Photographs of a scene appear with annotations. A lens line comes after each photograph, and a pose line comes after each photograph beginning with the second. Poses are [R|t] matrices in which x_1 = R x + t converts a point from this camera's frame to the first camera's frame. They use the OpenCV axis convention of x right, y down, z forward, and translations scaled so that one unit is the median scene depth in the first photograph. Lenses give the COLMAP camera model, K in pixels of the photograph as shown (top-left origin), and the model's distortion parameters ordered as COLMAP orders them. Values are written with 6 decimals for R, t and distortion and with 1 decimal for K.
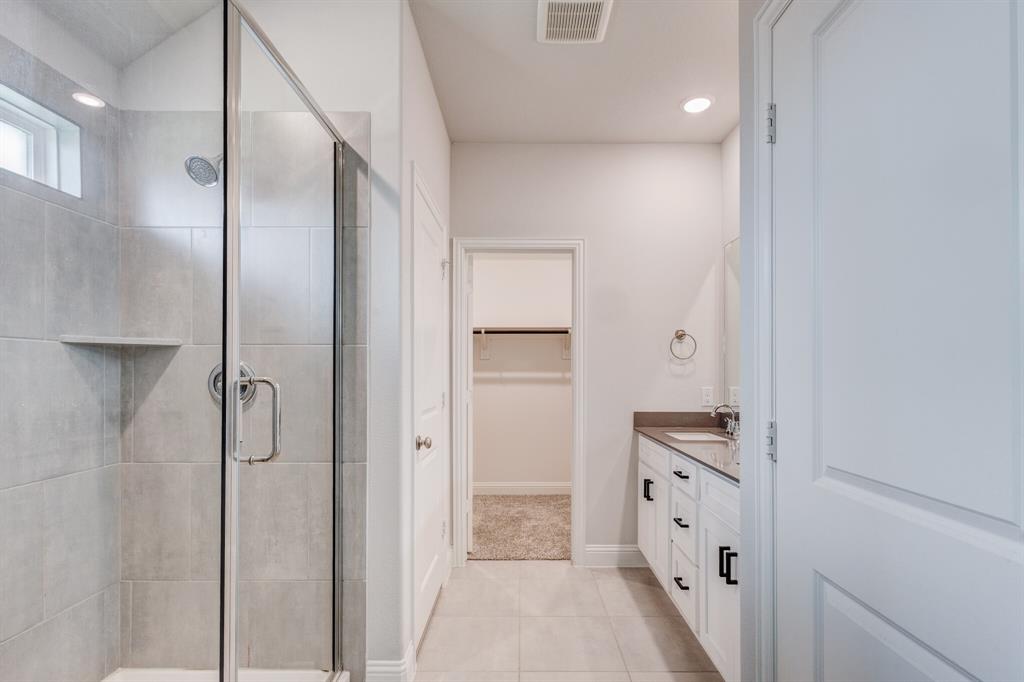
lens RADIAL K [[461.6, 0, 518.1], [0, 461.6, 348.3], [0, 0, 1]] dist [0.002367, -0.001617]
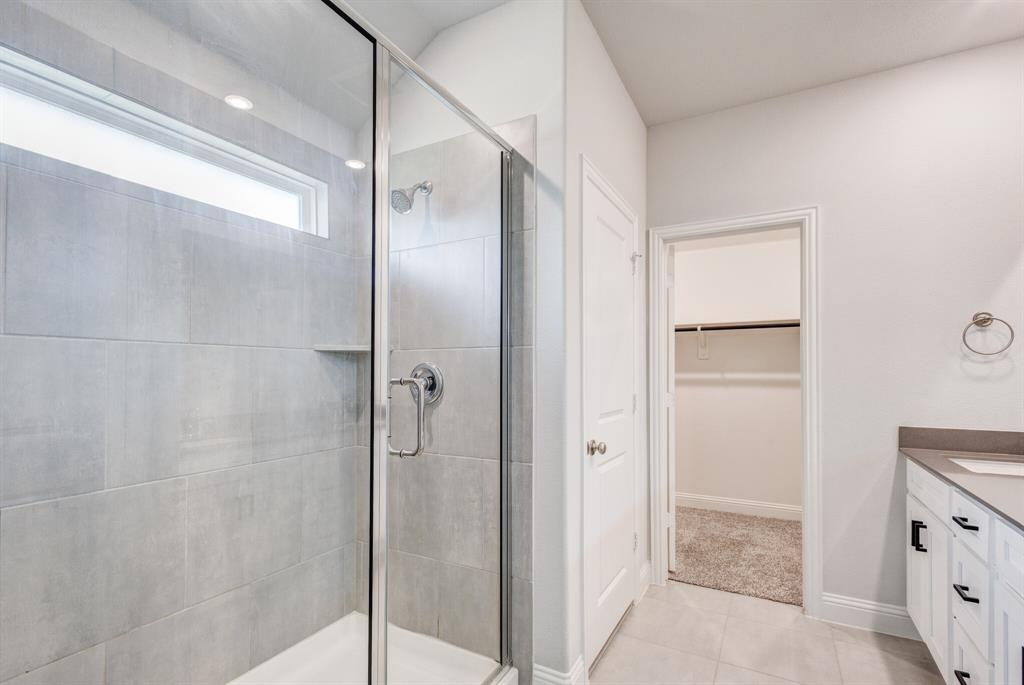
lens RADIAL K [[461.6, 0, 518.1], [0, 461.6, 349.8], [0, 0, 1]] dist [0.002367, -0.001617]
pose [[0.881468, -0.023812, -0.471642, 0.104680], [0.024362, 0.999691, -0.004940, 0.004282], [0.471614, -0.007136, 0.881776, 0.091570]]
